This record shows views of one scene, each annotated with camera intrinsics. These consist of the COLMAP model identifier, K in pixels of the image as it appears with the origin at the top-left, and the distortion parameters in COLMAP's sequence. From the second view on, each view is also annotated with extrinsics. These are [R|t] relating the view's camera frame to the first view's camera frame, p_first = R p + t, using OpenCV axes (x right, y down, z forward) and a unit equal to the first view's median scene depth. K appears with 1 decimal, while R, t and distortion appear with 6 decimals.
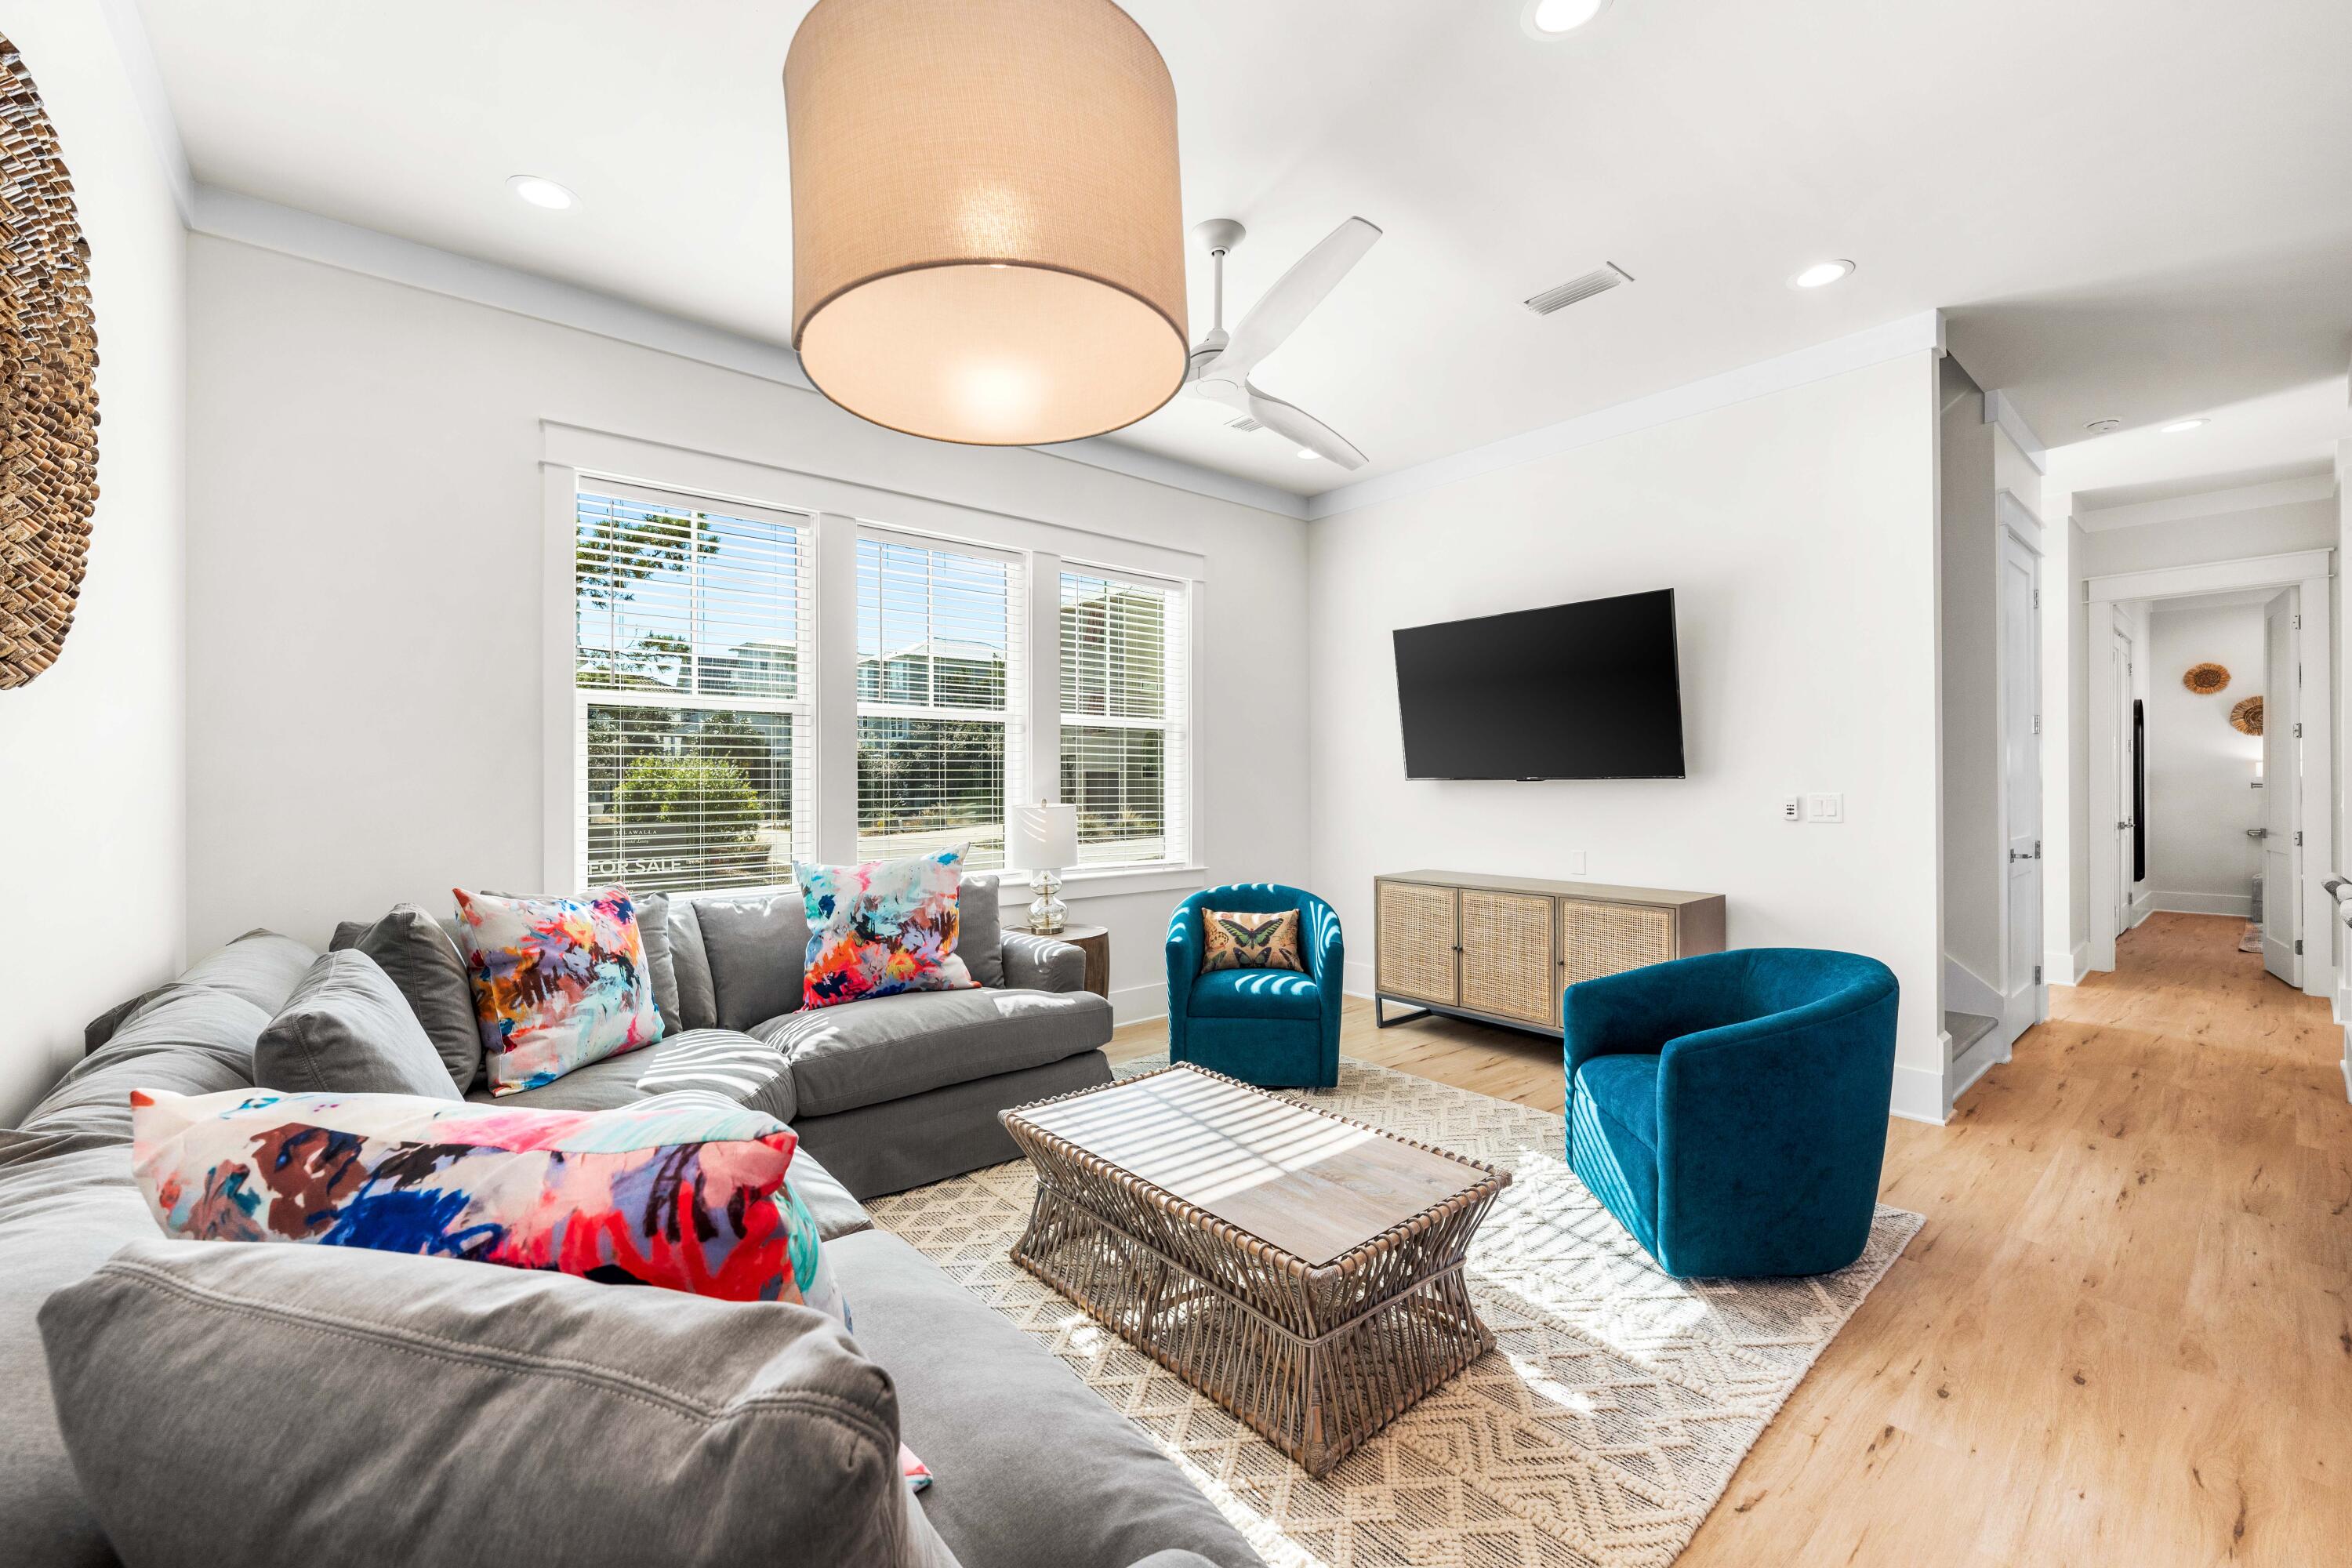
lens RADIAL K [[943.7, 0, 1167.7], [0, 943.7, 780.1], [0, 0, 1]] dist [-0.002479, -0.000036]
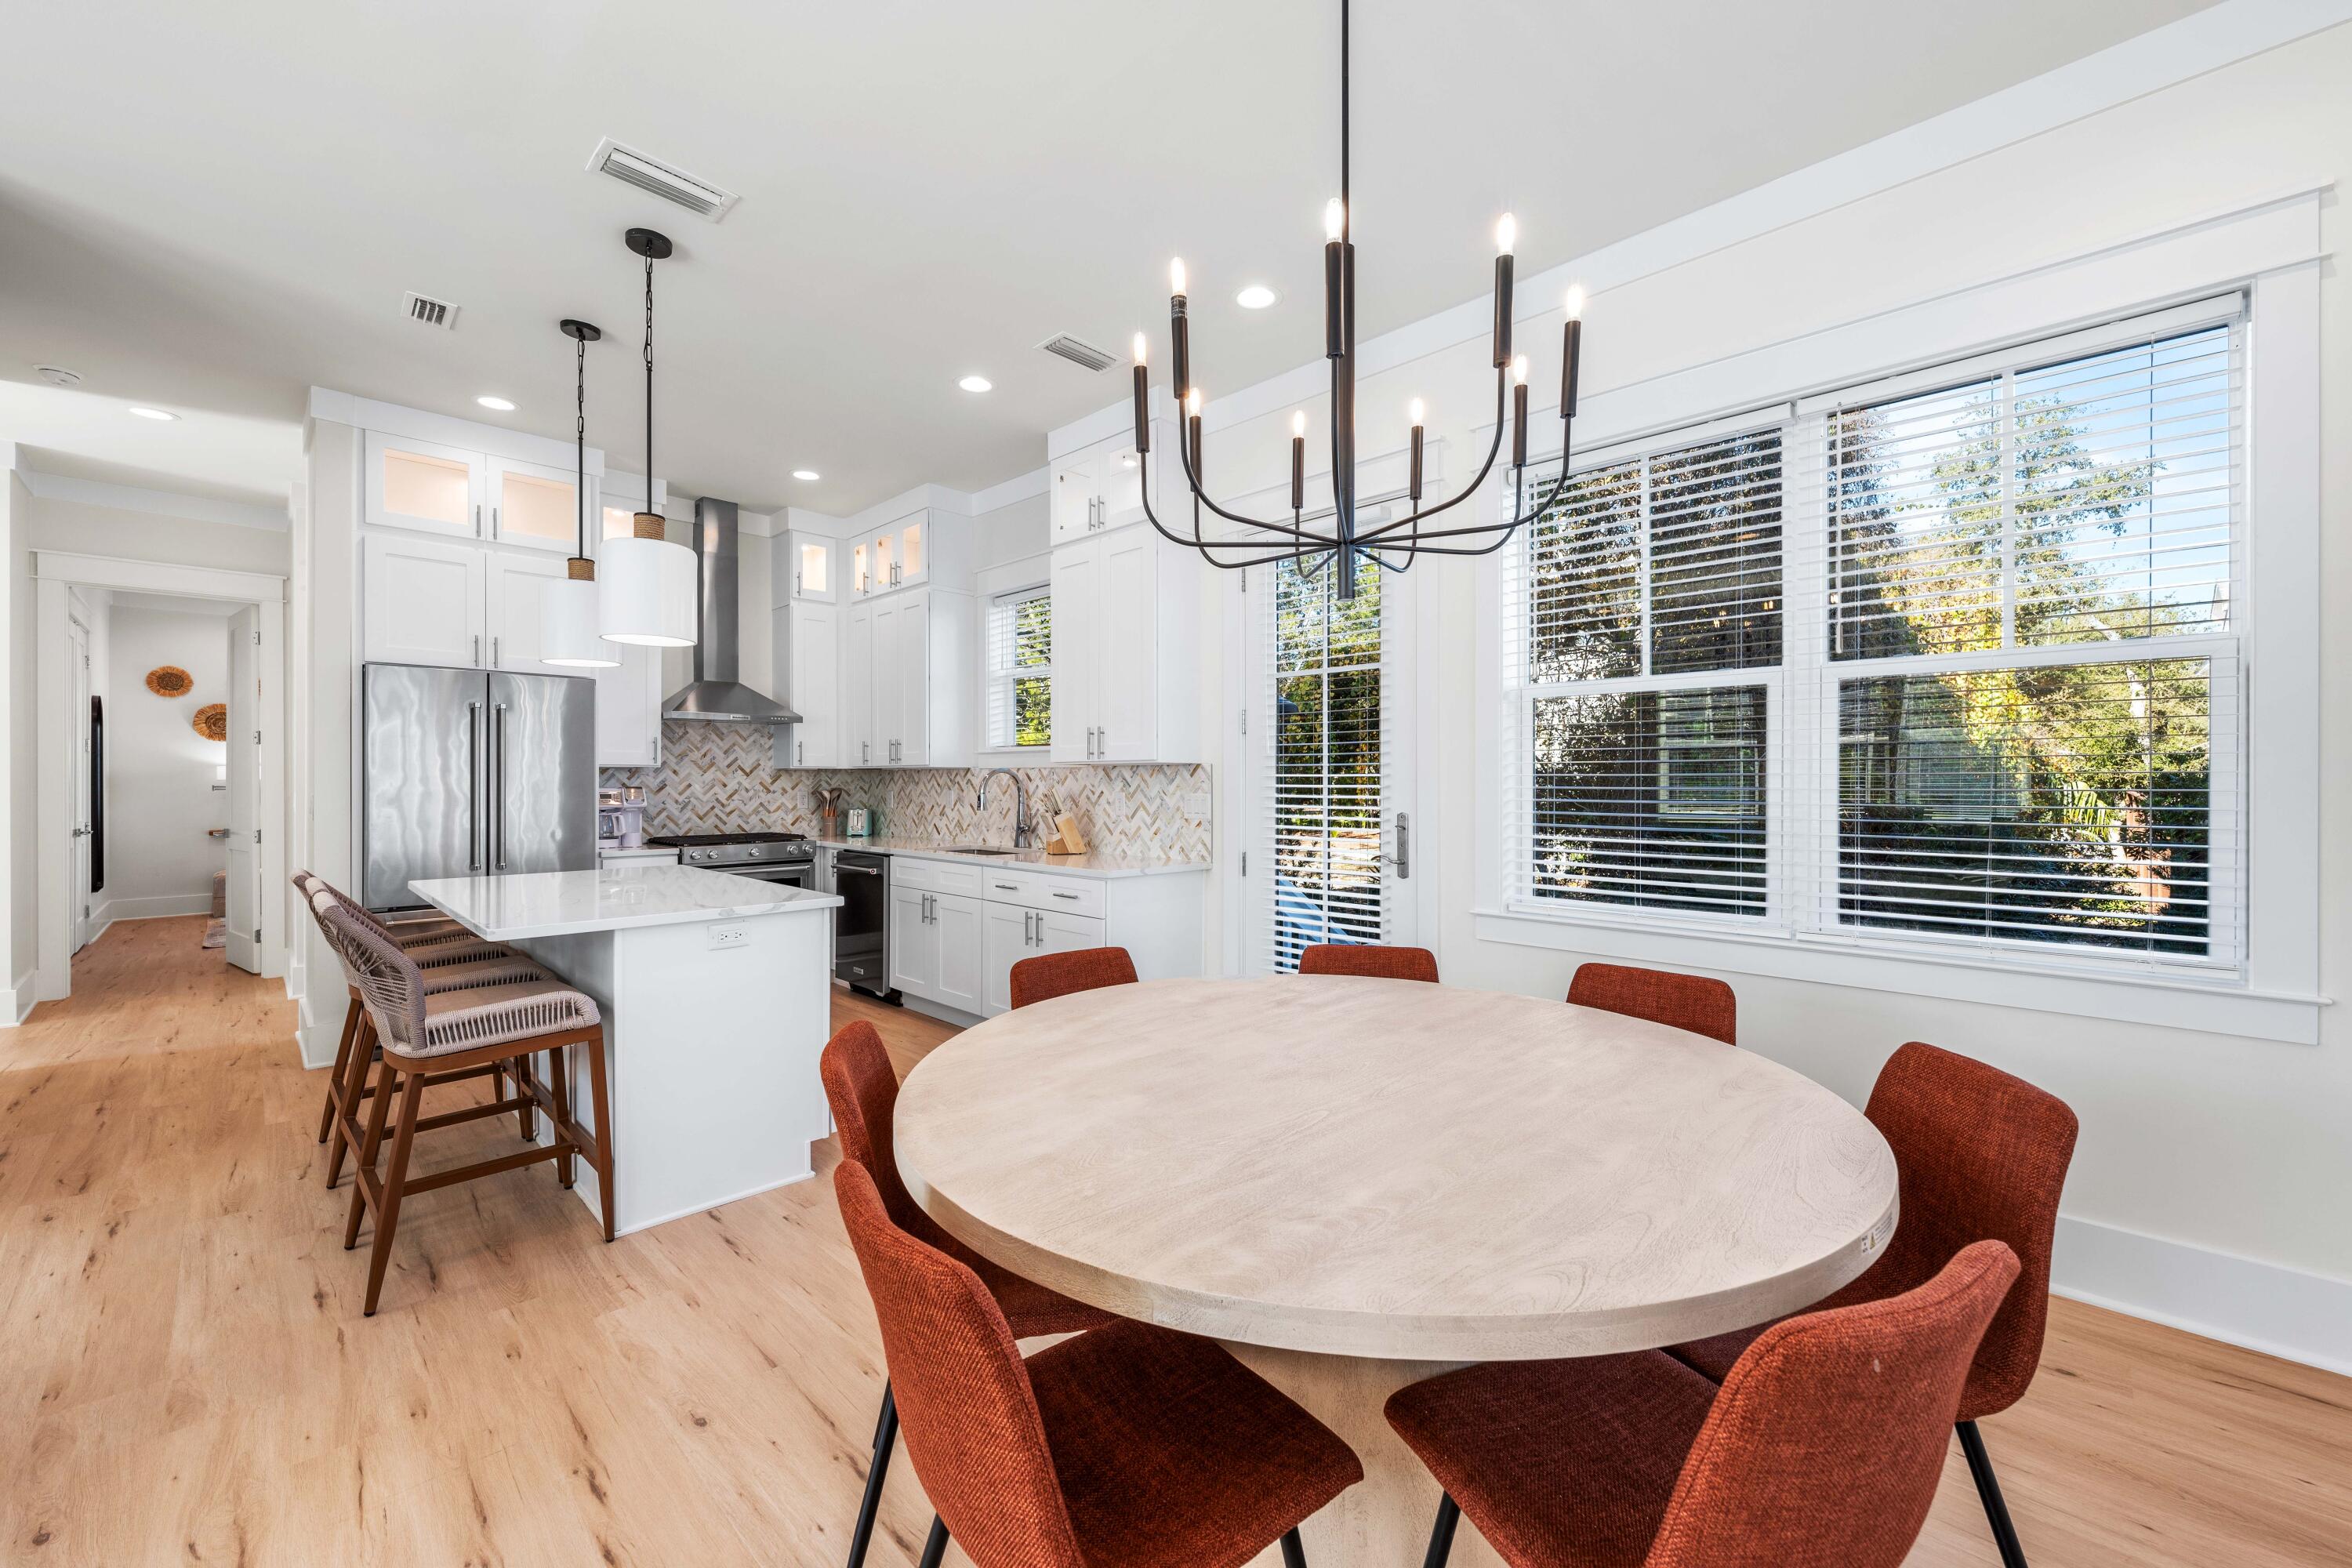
lens RADIAL K [[917.6, 0, 1176.0], [0, 917.6, 784.0], [0, 0, 1]] dist [-0.000082, 0.000552]
pose [[-0.099195, 0.000040, 0.995068, 0.055180], [-0.001796, 0.999998, -0.000219, -0.000974], [-0.995066, -0.001809, -0.099195, 0.067977]]
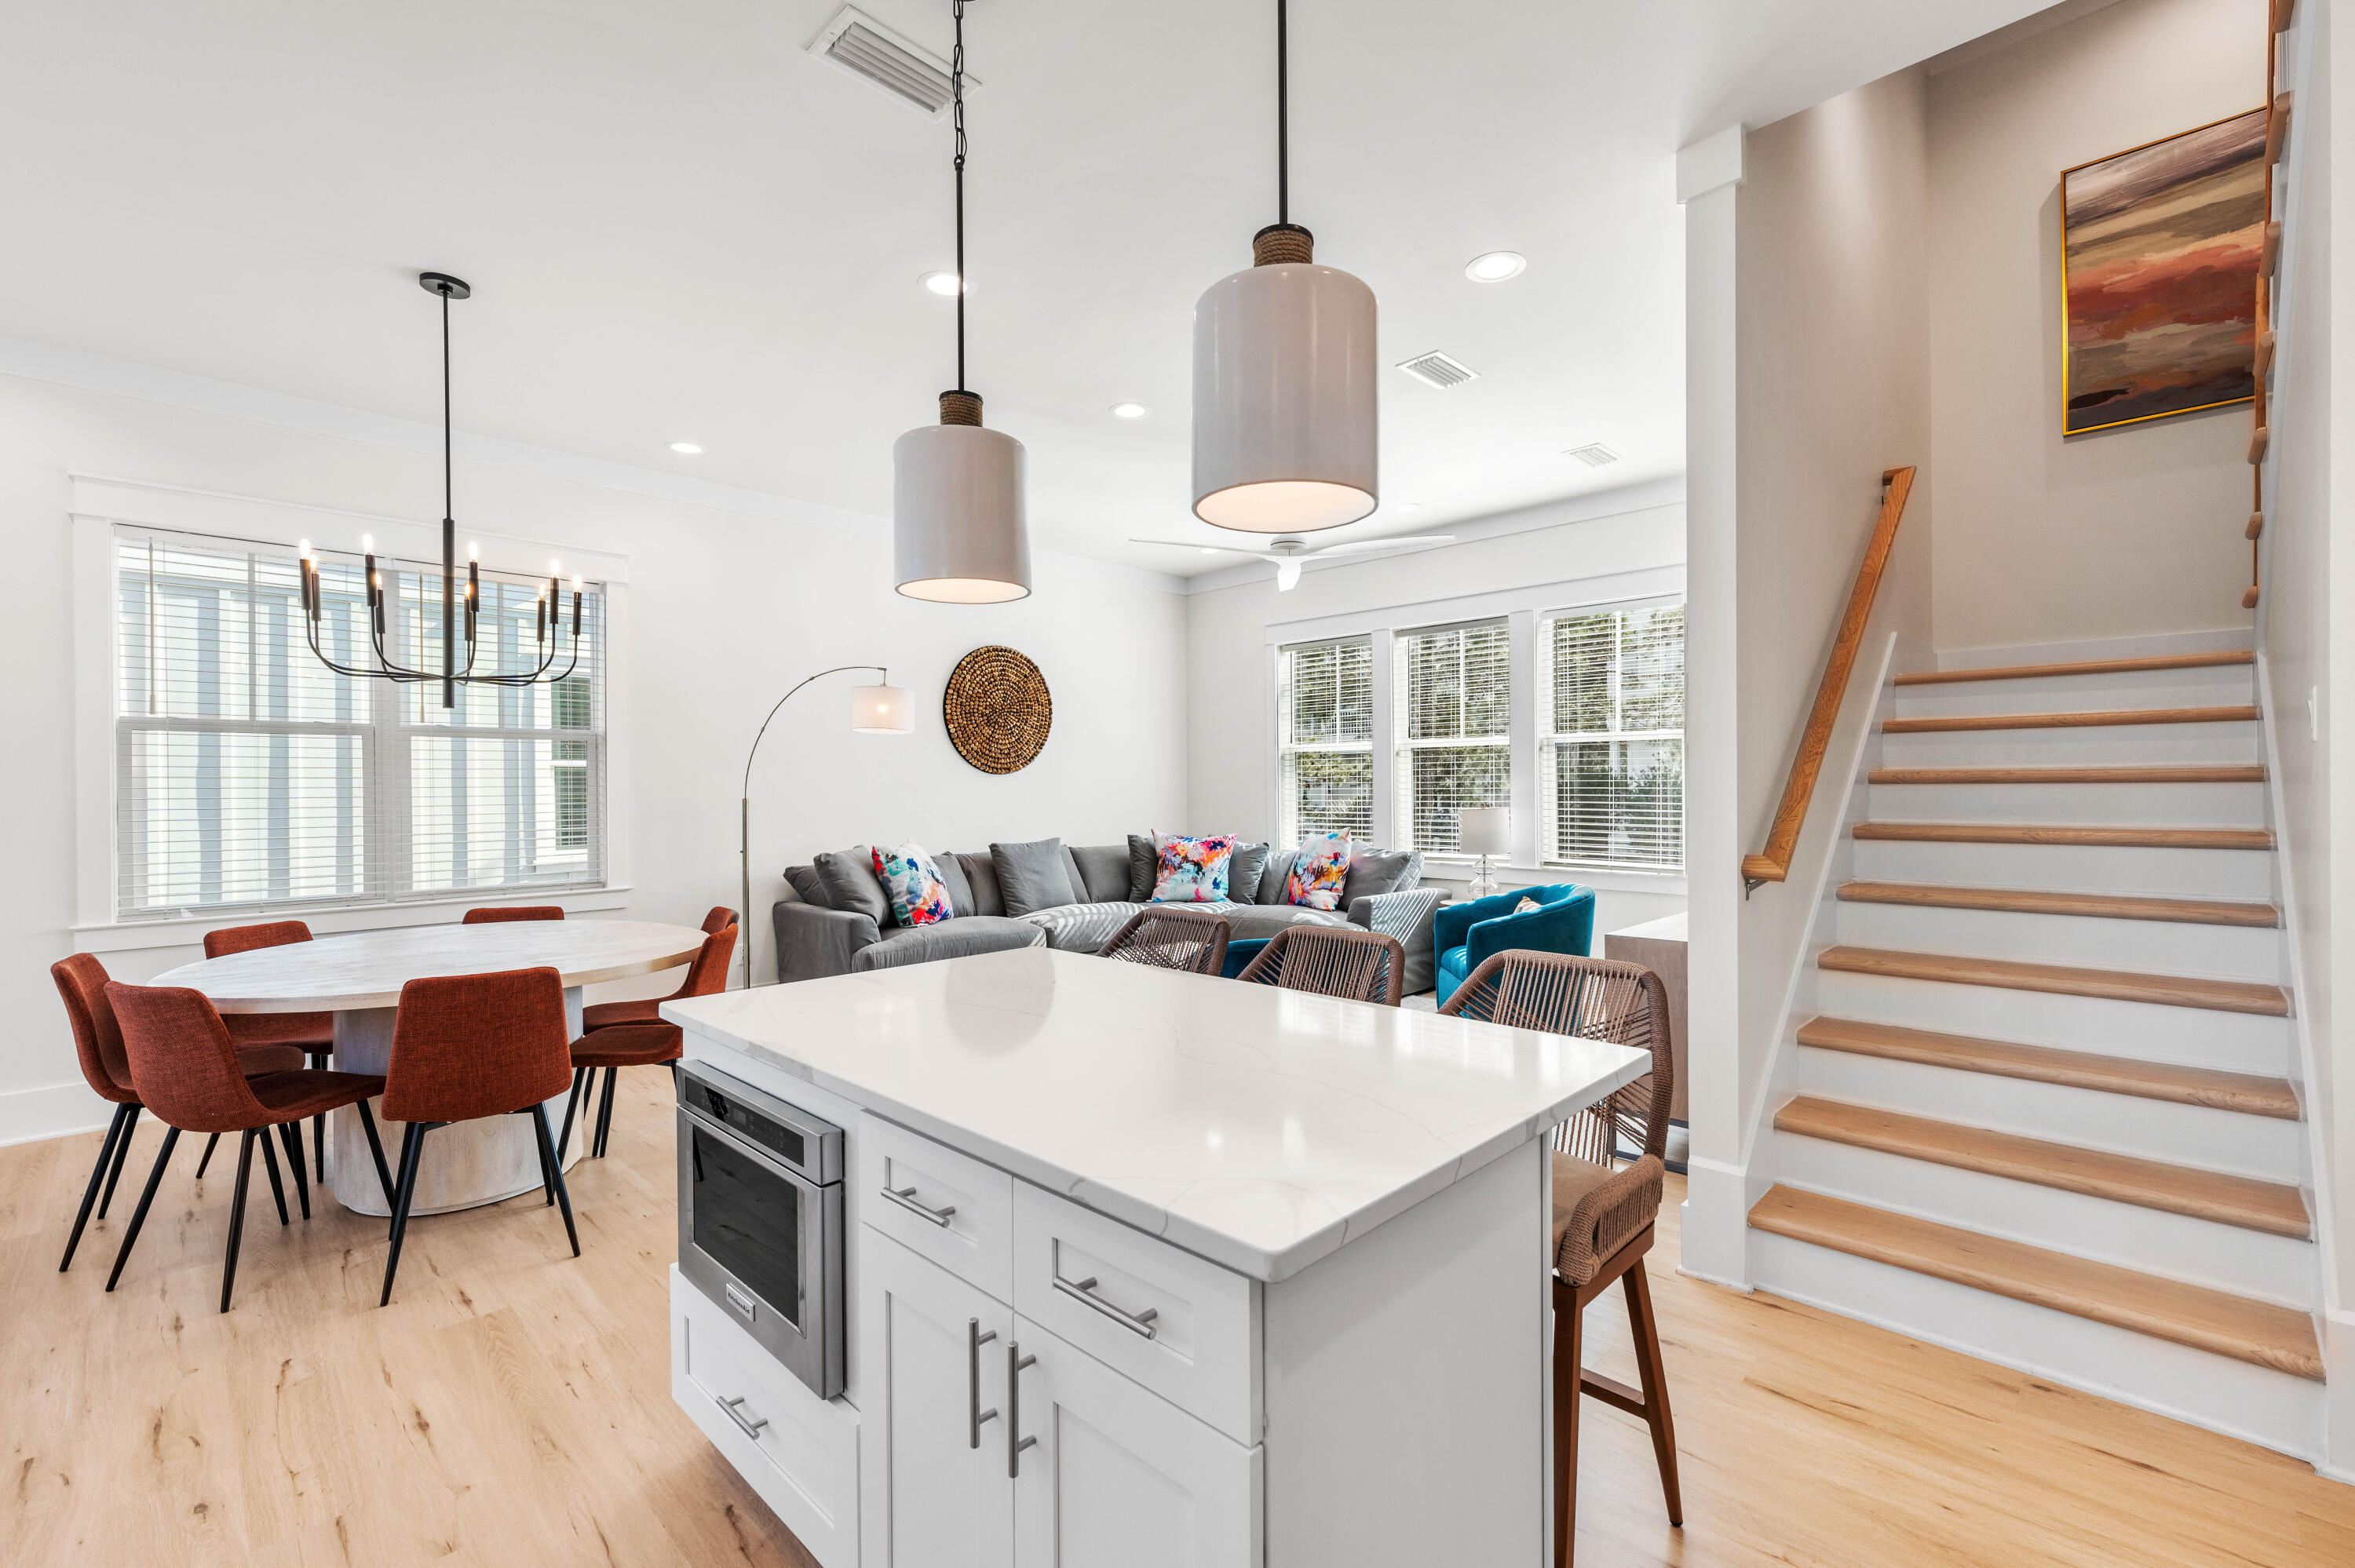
lens RADIAL K [[1012.0, 0, 1198.7], [0, 1012.0, 788.9], [0, 0, 1]] dist [-0.001115, 0.000195]
pose [[0.109367, 0.006946, -0.993977, 1.492428], [0.008185, 0.999935, 0.007888, -0.019190], [0.993968, -0.008998, 0.109303, 0.519865]]
